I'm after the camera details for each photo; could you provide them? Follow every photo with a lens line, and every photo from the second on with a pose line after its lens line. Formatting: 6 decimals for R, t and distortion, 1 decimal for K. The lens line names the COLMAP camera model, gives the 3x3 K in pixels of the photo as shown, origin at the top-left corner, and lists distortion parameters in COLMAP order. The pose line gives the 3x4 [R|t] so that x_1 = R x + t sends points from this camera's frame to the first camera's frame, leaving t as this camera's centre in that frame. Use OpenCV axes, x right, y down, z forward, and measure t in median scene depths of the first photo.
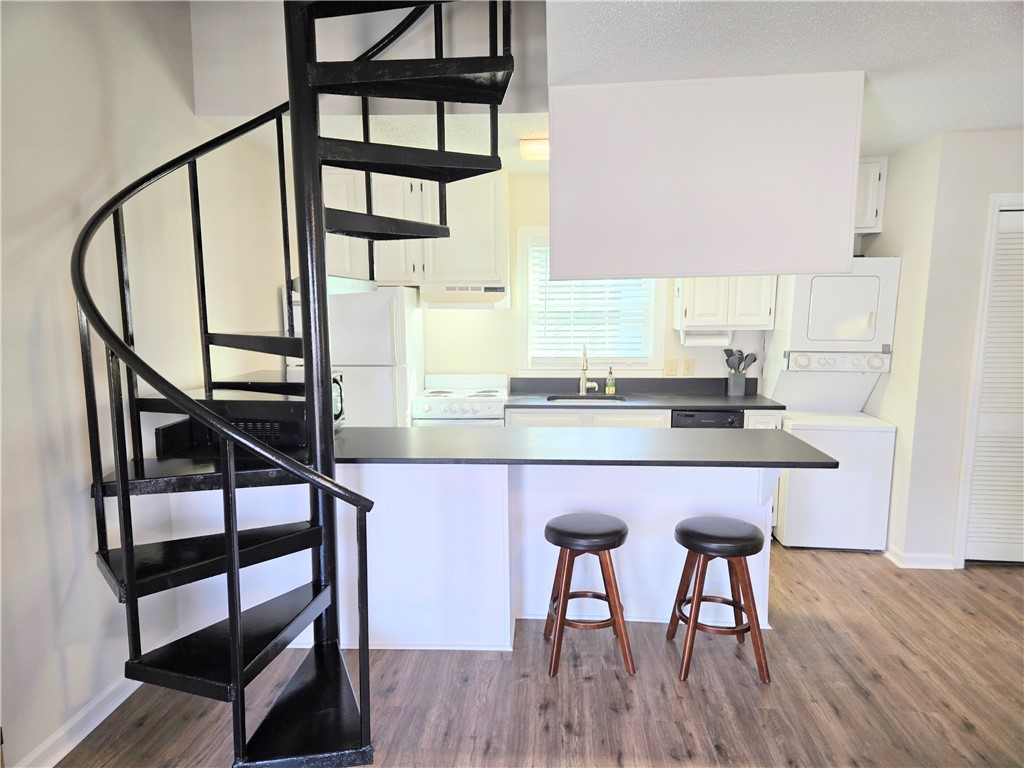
lens RADIAL K [[668.0, 0, 505.7], [0, 668.0, 397.2], [0, 0, 1]] dist [0.071336, -0.053731]
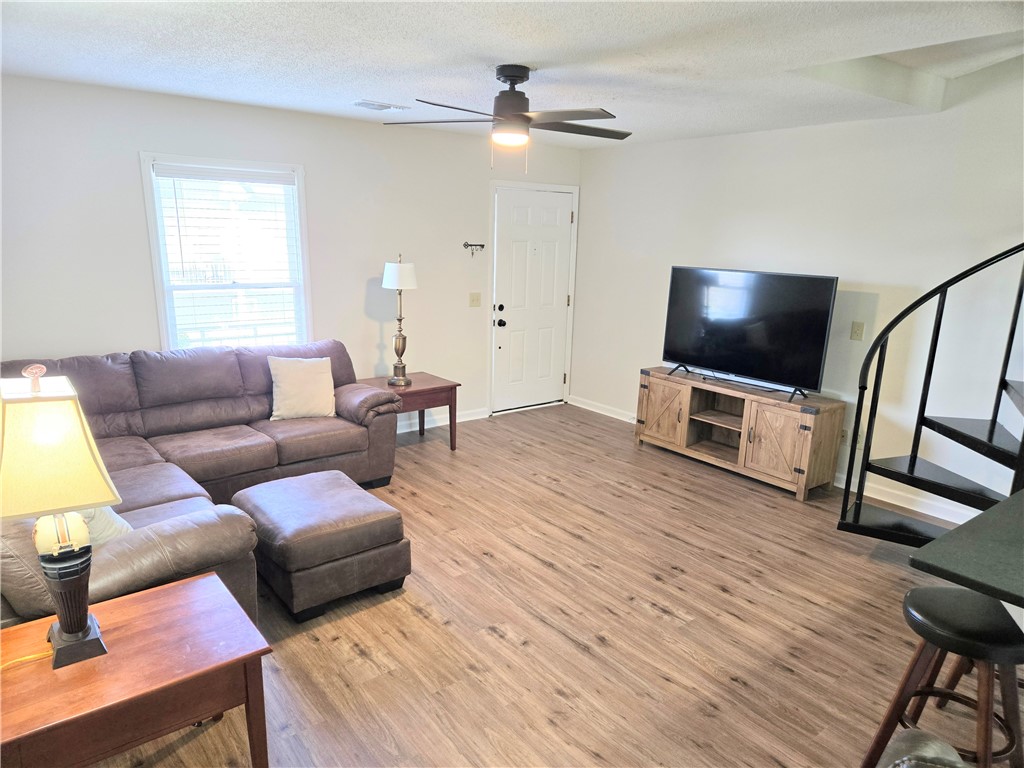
lens RADIAL K [[668.0, 0, 505.7], [0, 668.0, 397.2], [0, 0, 1]] dist [0.071336, -0.053731]
pose [[-0.734575, 0.152237, -0.661228, 0.775786], [-0.115176, 0.932388, 0.342619, -0.144897], [0.668681, 0.327837, -0.667375, 0.741797]]
